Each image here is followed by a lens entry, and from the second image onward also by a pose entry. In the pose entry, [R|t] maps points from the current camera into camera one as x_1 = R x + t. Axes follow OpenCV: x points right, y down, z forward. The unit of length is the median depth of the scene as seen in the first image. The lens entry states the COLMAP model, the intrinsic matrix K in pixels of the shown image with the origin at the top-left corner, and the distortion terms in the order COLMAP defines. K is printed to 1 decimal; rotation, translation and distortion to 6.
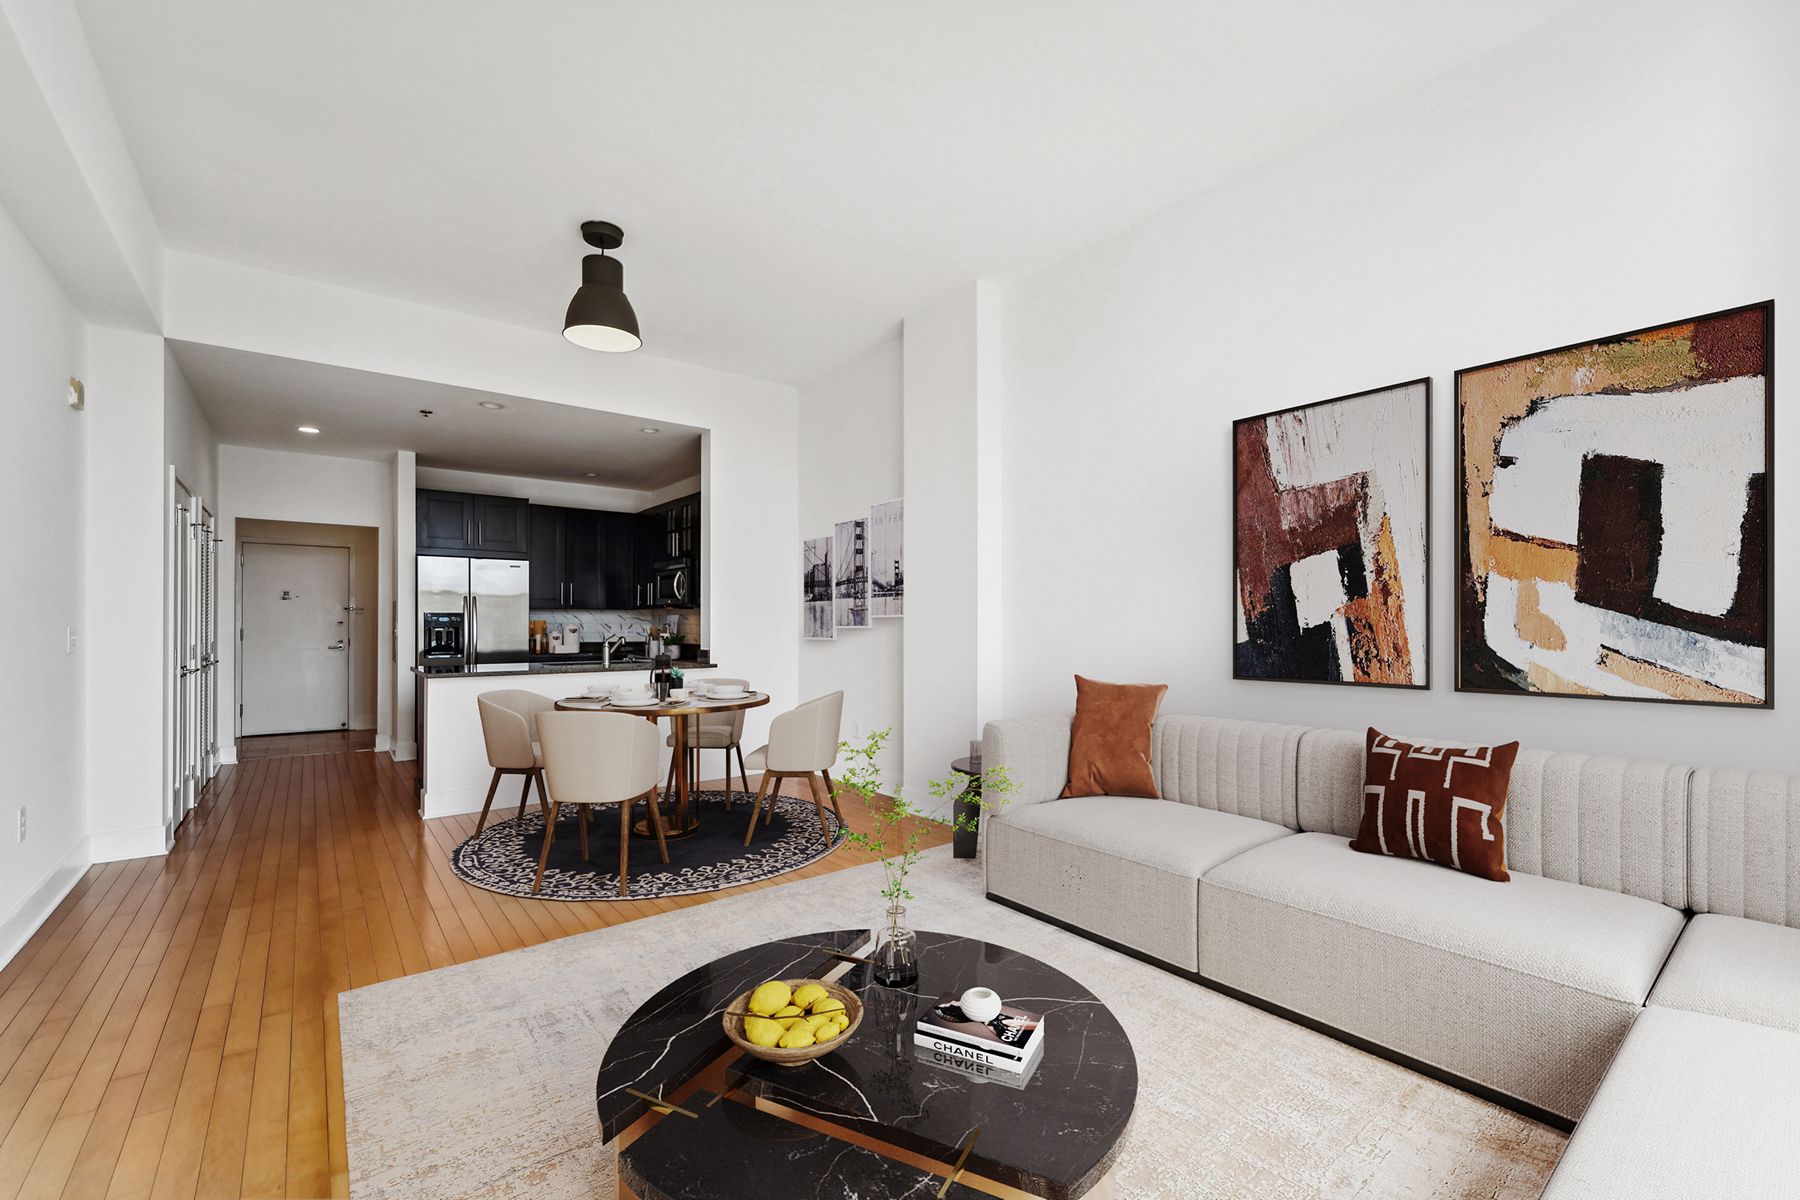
lens RADIAL K [[759.5, 0, 902.9], [0, 759.5, 616.2], [0, 0, 1]] dist [-0.001954, -0.000430]
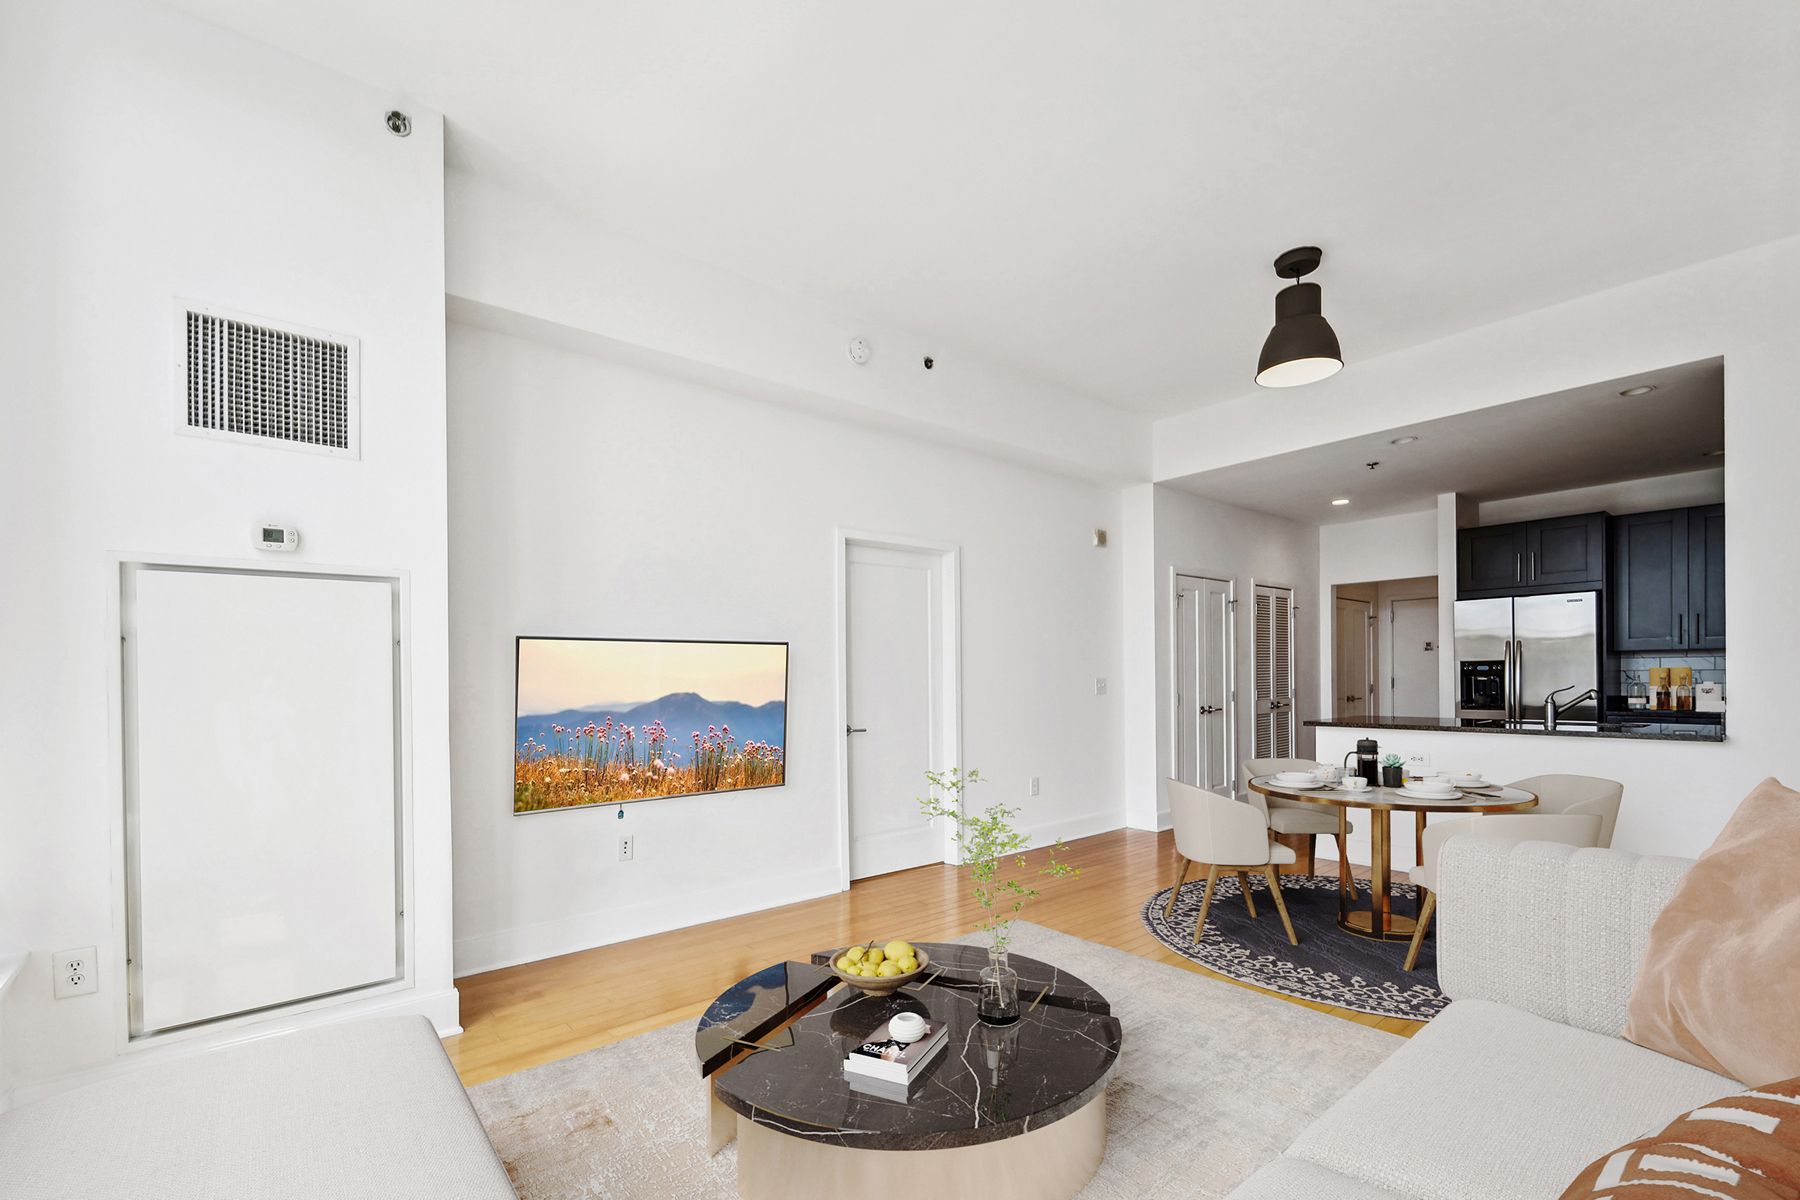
lens RADIAL K [[767.6, 0, 899.7], [0, 767.6, 668.2], [0, 0, 1]] dist [0.002566, 0.000315]
pose [[0.025733, -0.006938, -0.999645, 0.299743], [0.023957, 0.999693, -0.006322, -0.006777], [0.999382, -0.023785, 0.025891, 0.277686]]
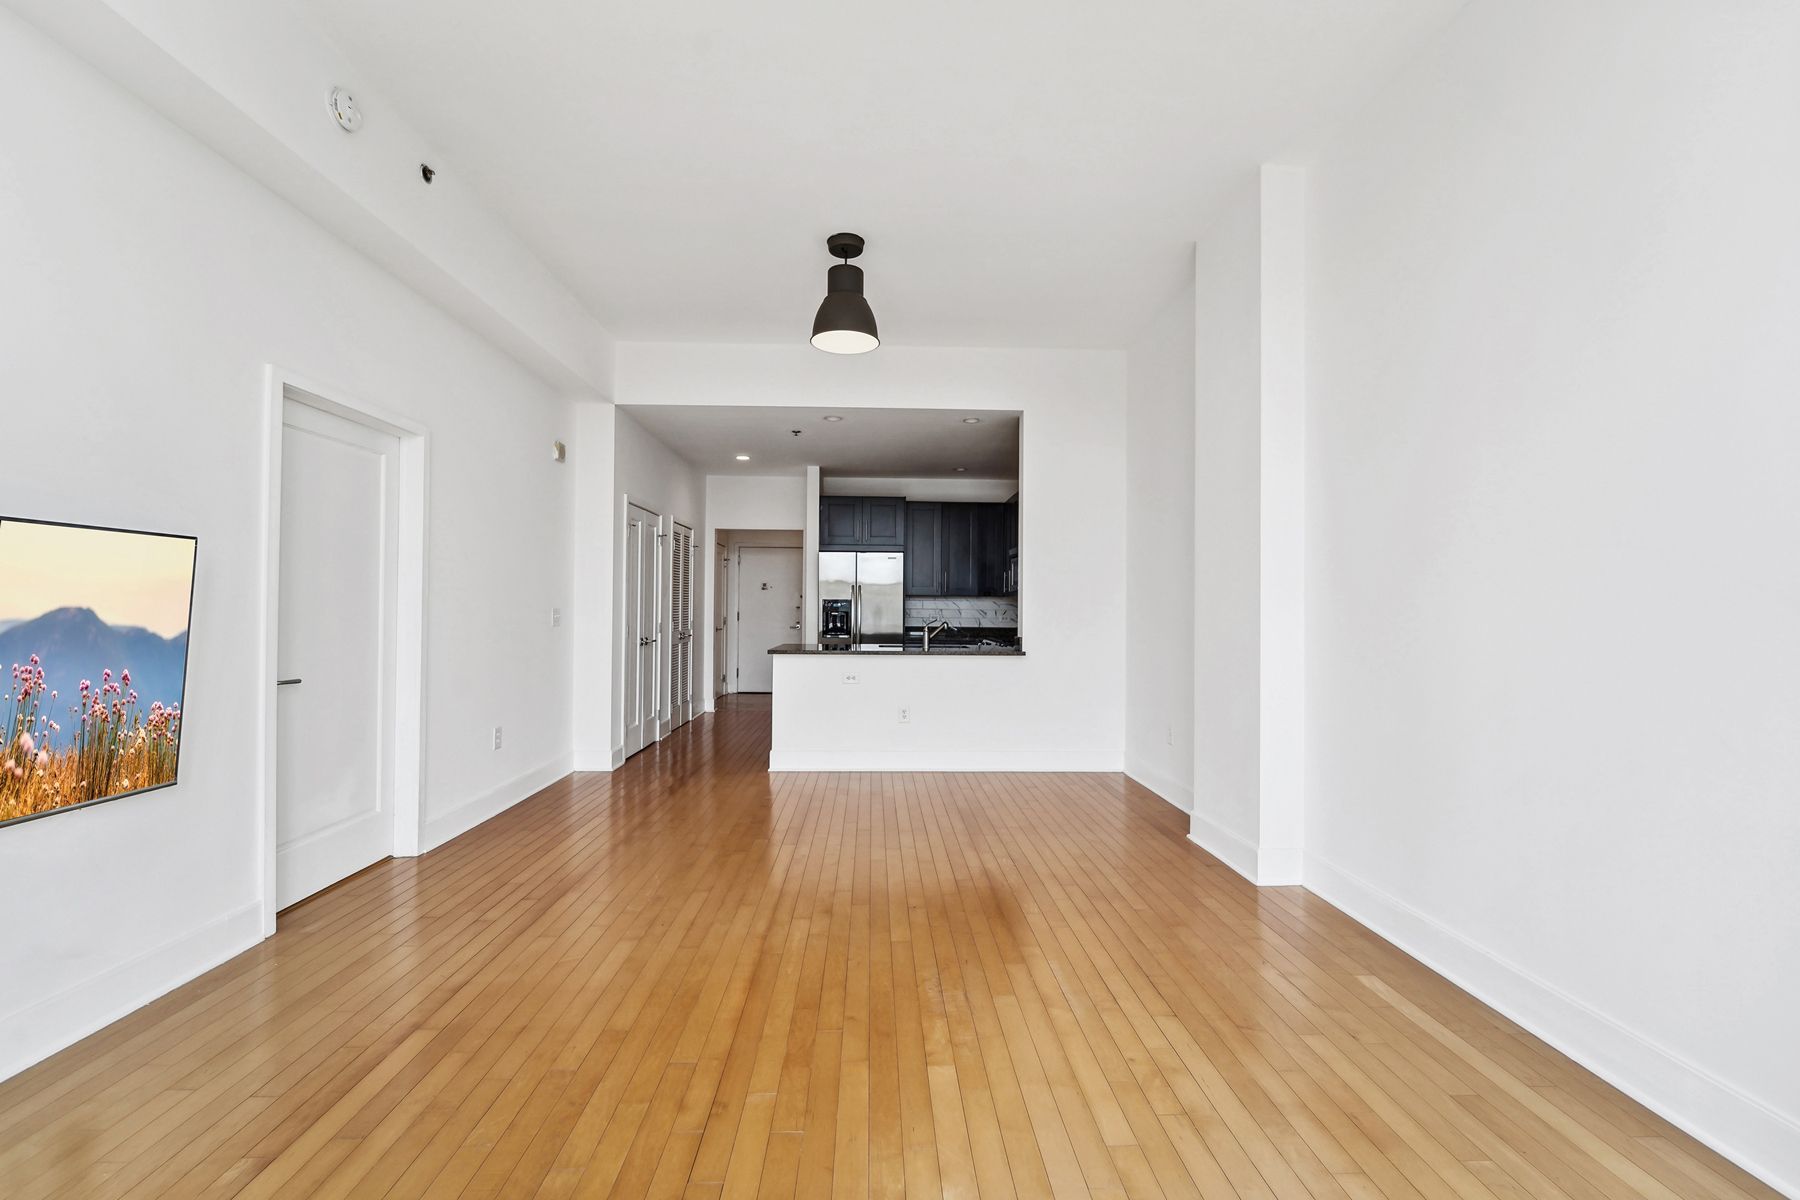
lens RADIAL K [[753.3, 0, 896.2], [0, 753.3, 608.6], [0, 0, 1]] dist [0.002689, -0.000085]
pose [[0.805321, 0.004759, -0.592820, 0.165606], [-0.000659, 0.999974, 0.007133, 0.001119], [0.592839, -0.005354, 0.805303, 0.109610]]
